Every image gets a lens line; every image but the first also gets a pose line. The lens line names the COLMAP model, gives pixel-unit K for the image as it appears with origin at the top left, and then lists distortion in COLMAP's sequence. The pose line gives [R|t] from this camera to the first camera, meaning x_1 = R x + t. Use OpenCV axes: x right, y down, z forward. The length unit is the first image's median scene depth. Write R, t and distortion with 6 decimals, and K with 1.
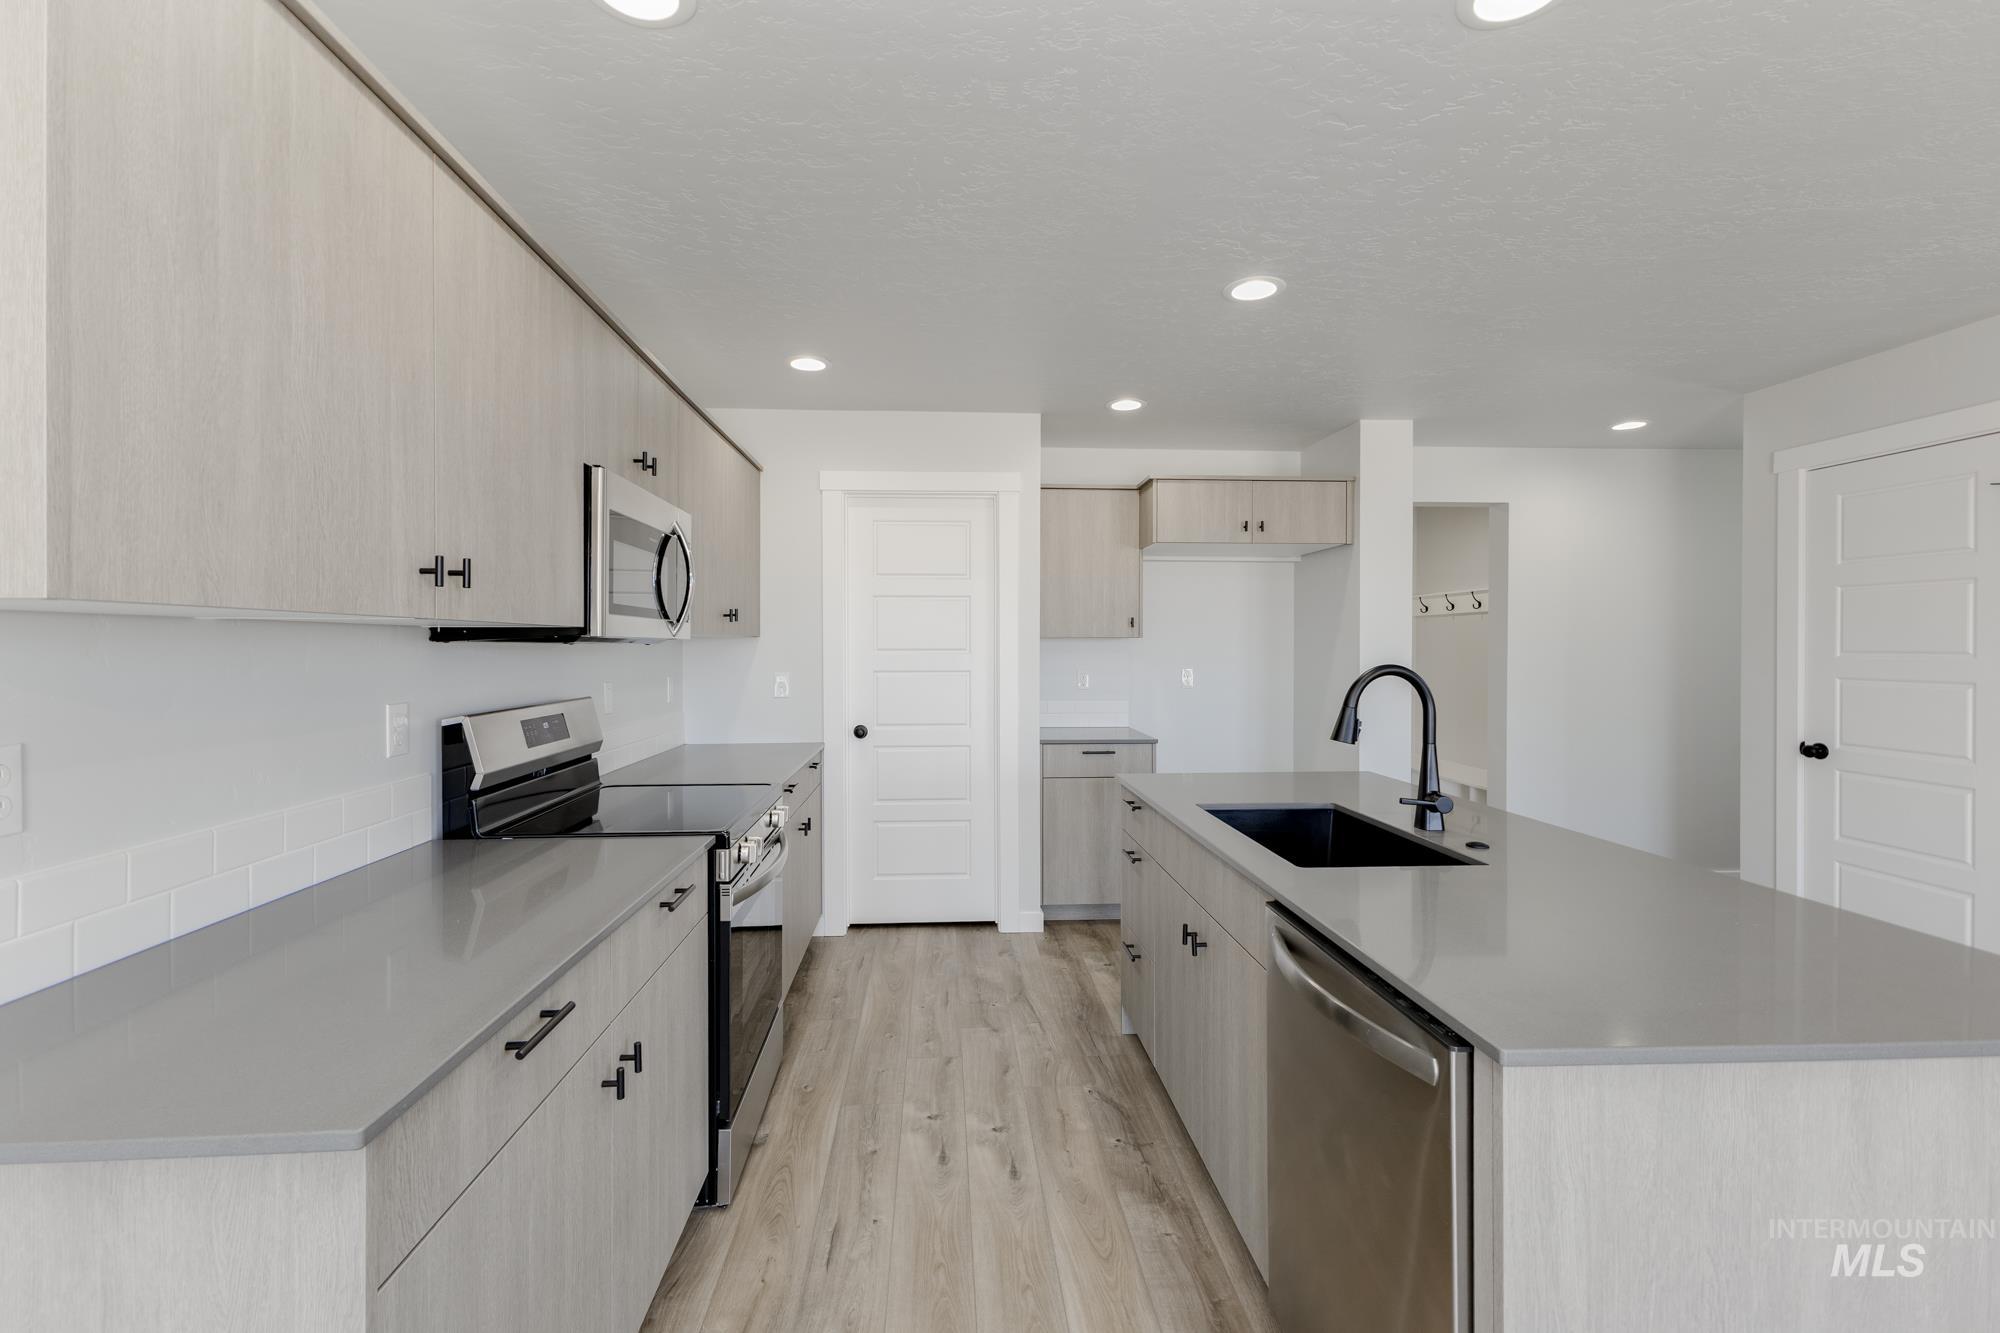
lens RADIAL K [[882.4, 0, 1000.6], [0, 882.4, 650.3], [0, 0, 1]] dist [0.000436, 0.000261]
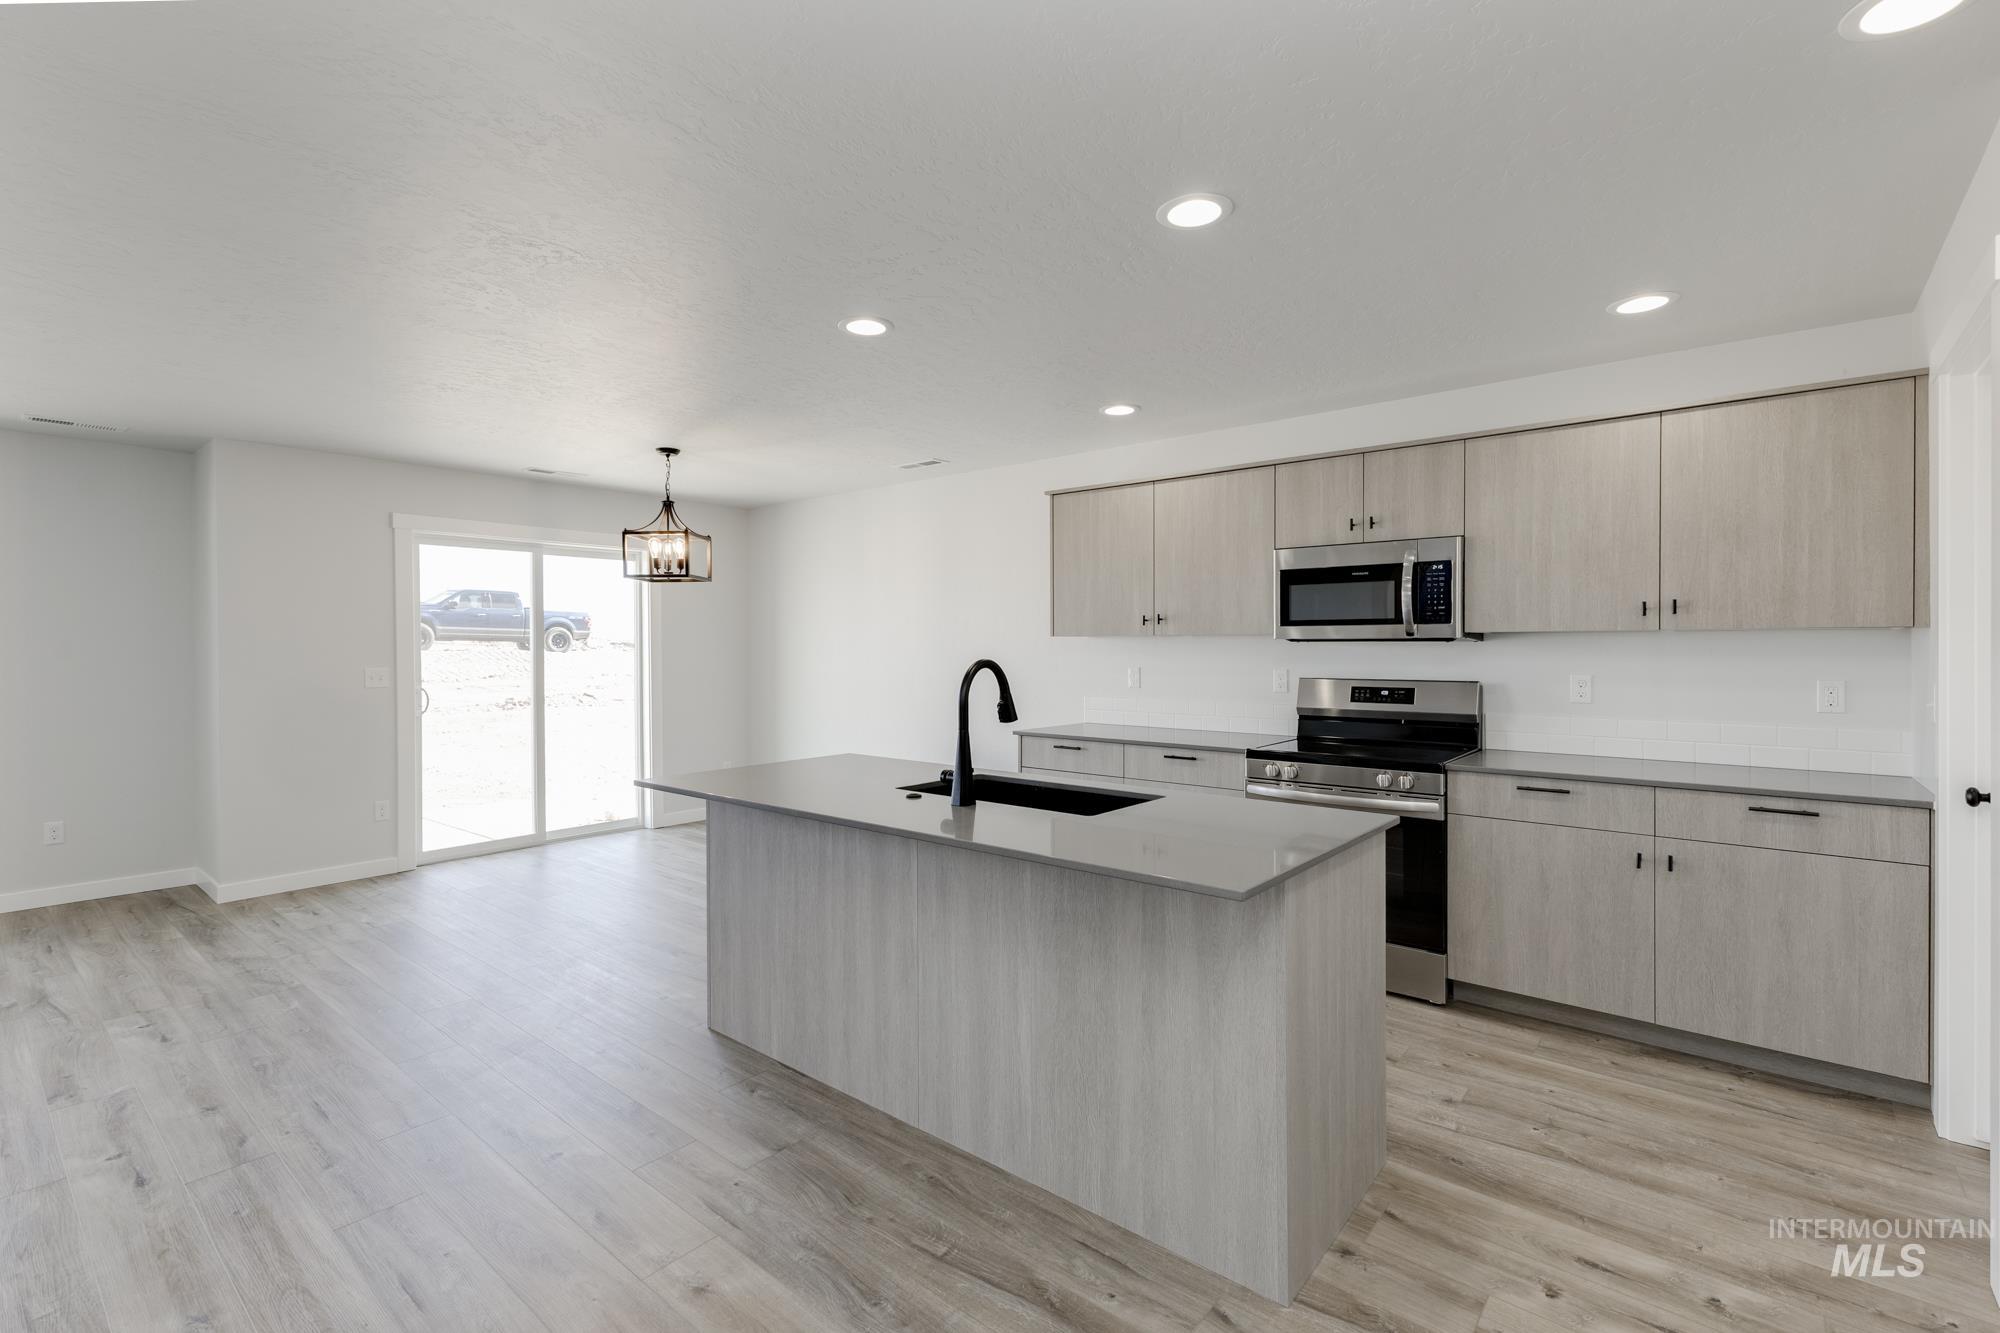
lens RADIAL K [[882.4, 0, 1000.6], [0, 882.4, 650.3], [0, 0, 1]] dist [0.000436, 0.000261]
pose [[-0.689785, 0.011365, -0.723925, 1.217094], [0.003504, 0.999917, 0.012358, -0.015041], [0.724006, 0.005988, -0.689768, 1.726277]]
